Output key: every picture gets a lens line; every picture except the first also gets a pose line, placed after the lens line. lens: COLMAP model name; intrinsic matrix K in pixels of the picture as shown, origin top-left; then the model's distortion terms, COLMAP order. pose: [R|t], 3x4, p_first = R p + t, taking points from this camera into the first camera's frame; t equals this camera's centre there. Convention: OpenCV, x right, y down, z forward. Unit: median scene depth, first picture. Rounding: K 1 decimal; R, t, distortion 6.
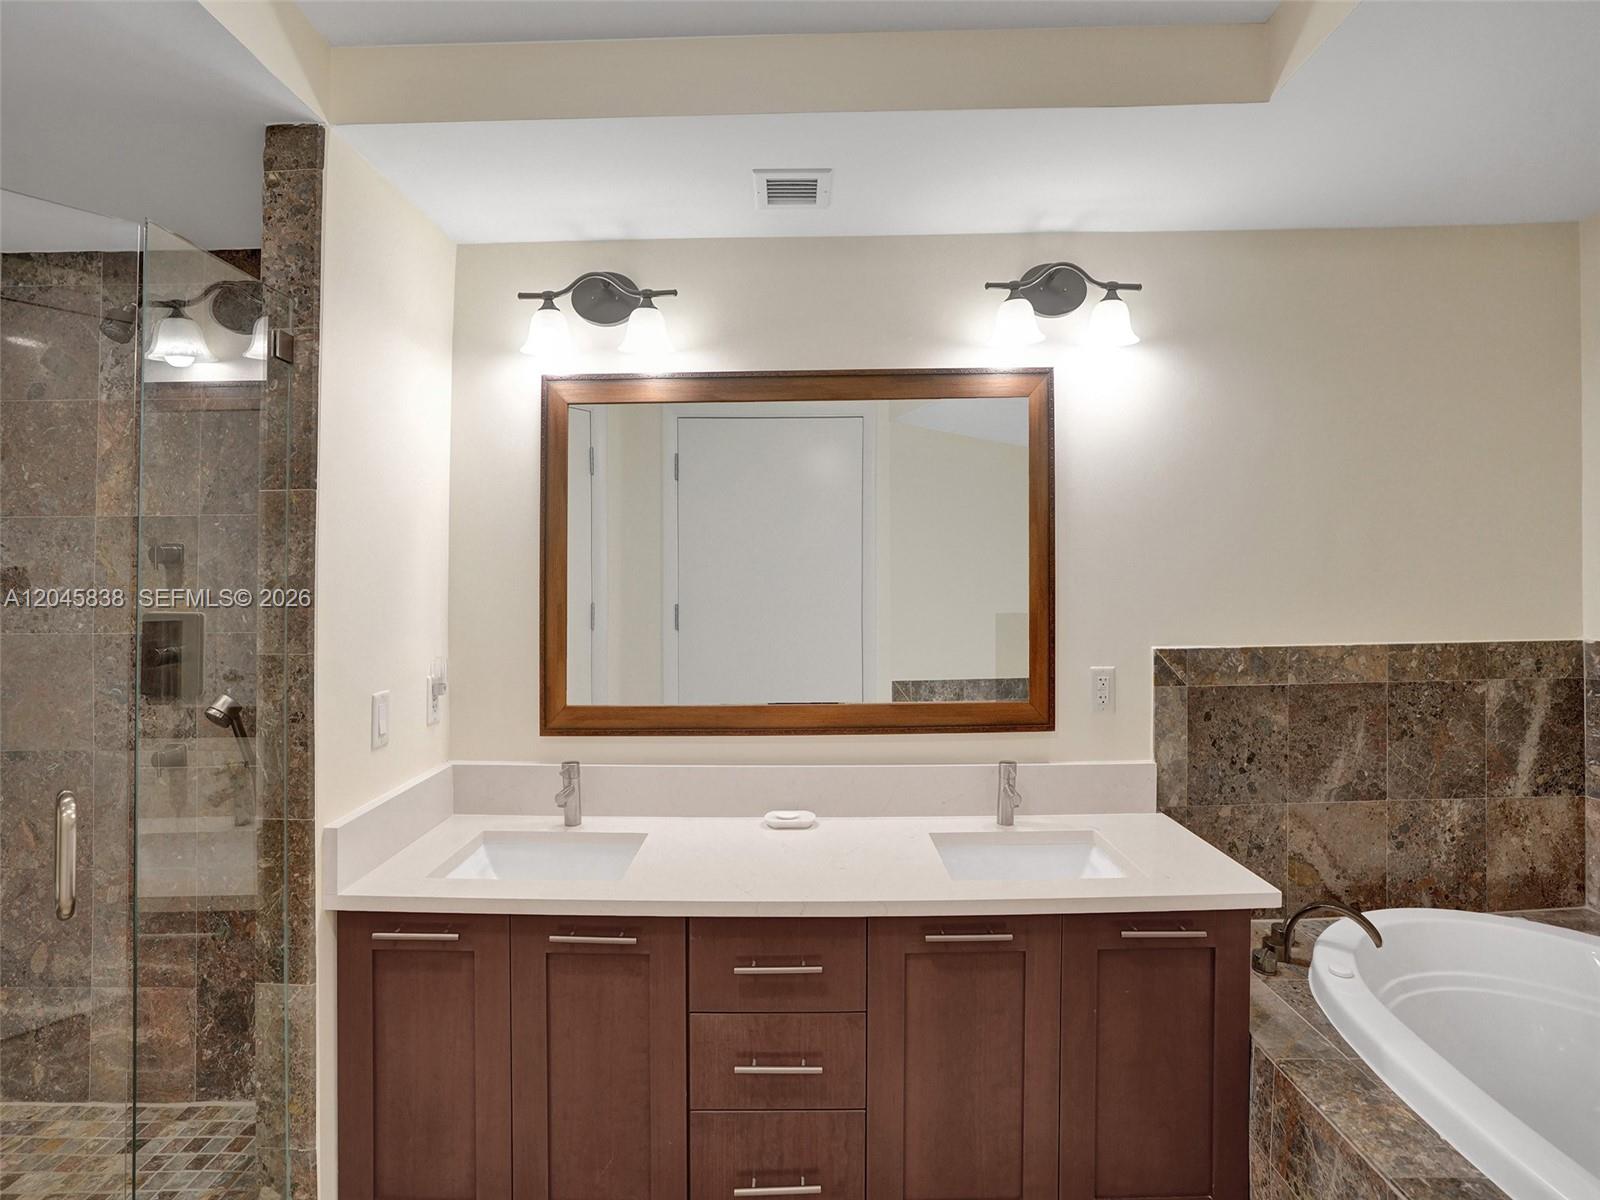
lens RADIAL K [[748.6, 0, 802.5], [0, 748.6, 590.1], [0, 0, 1]] dist [-0.074798, 0.020573]
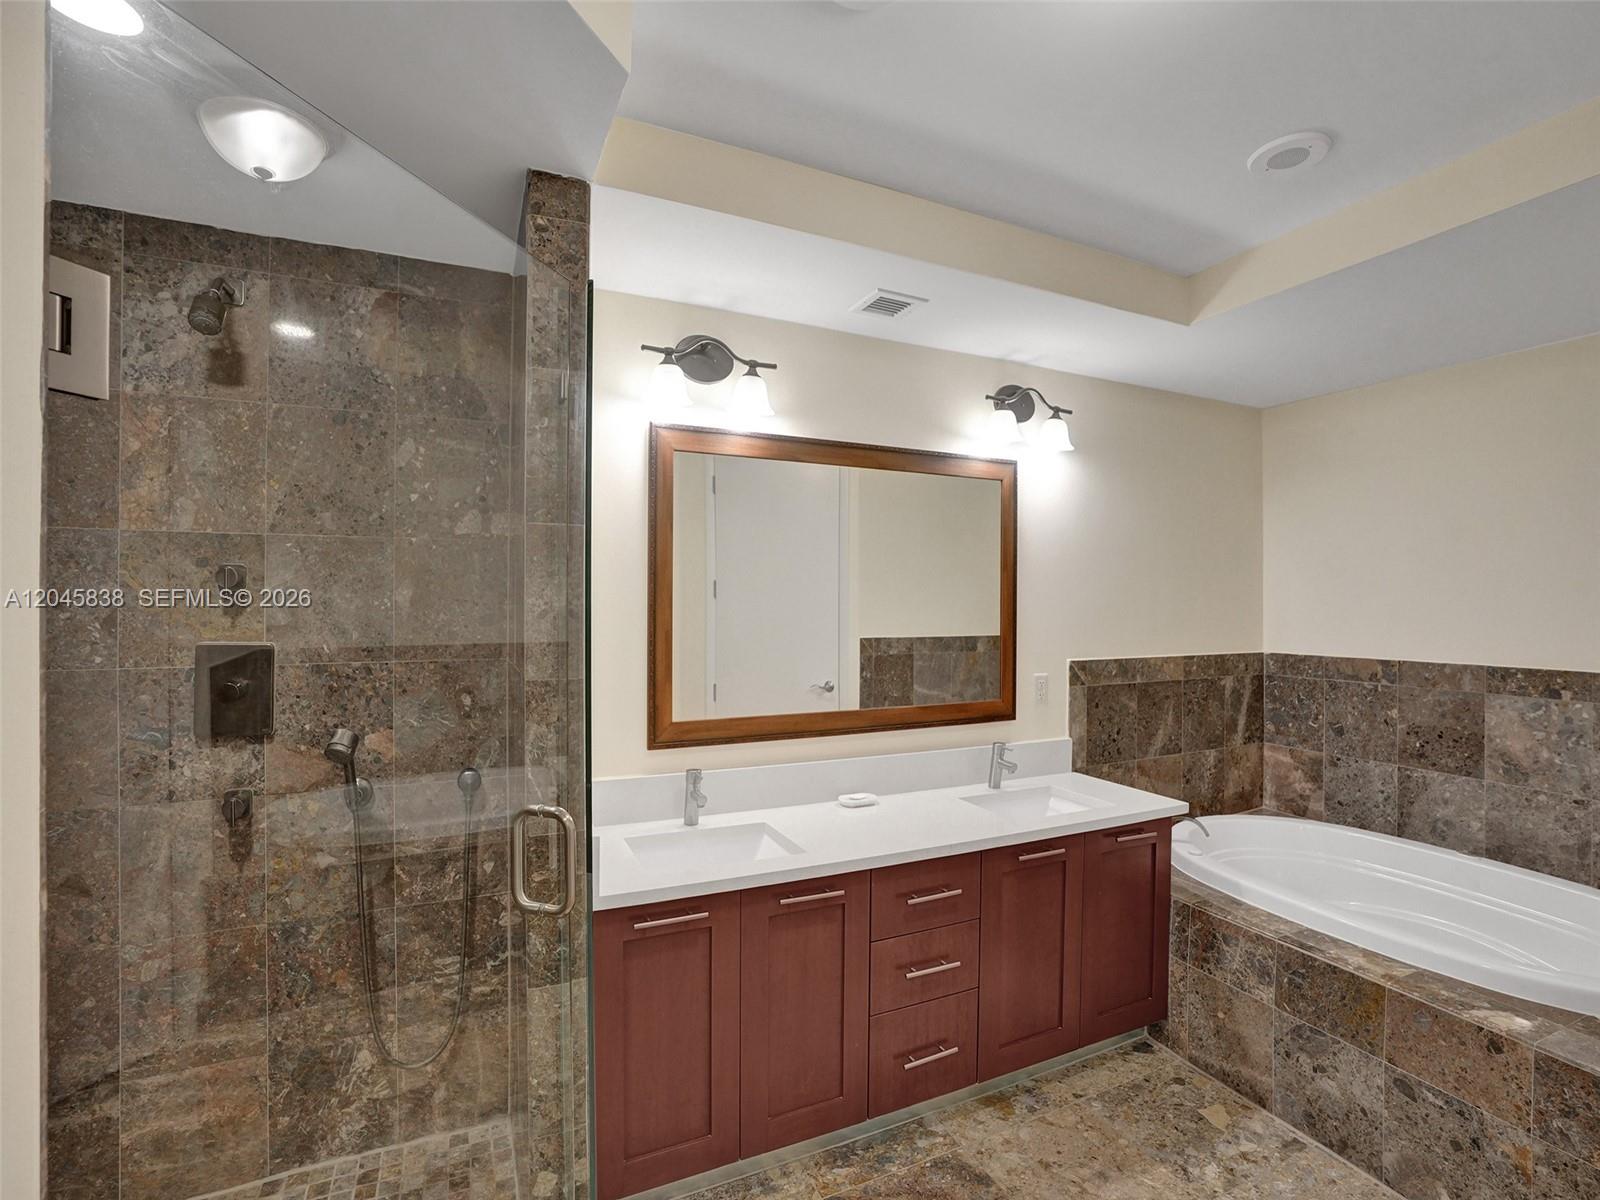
lens RADIAL K [[747.2, 0, 803.9], [0, 747.2, 642.9], [0, 0, 1]] dist [-0.096937, 0.028019]
pose [[0.904523, -0.009144, 0.426328, -0.625946], [-0.003529, 0.999575, 0.028926, 0.003939], [-0.426411, -0.027669, 0.904106, -0.097722]]
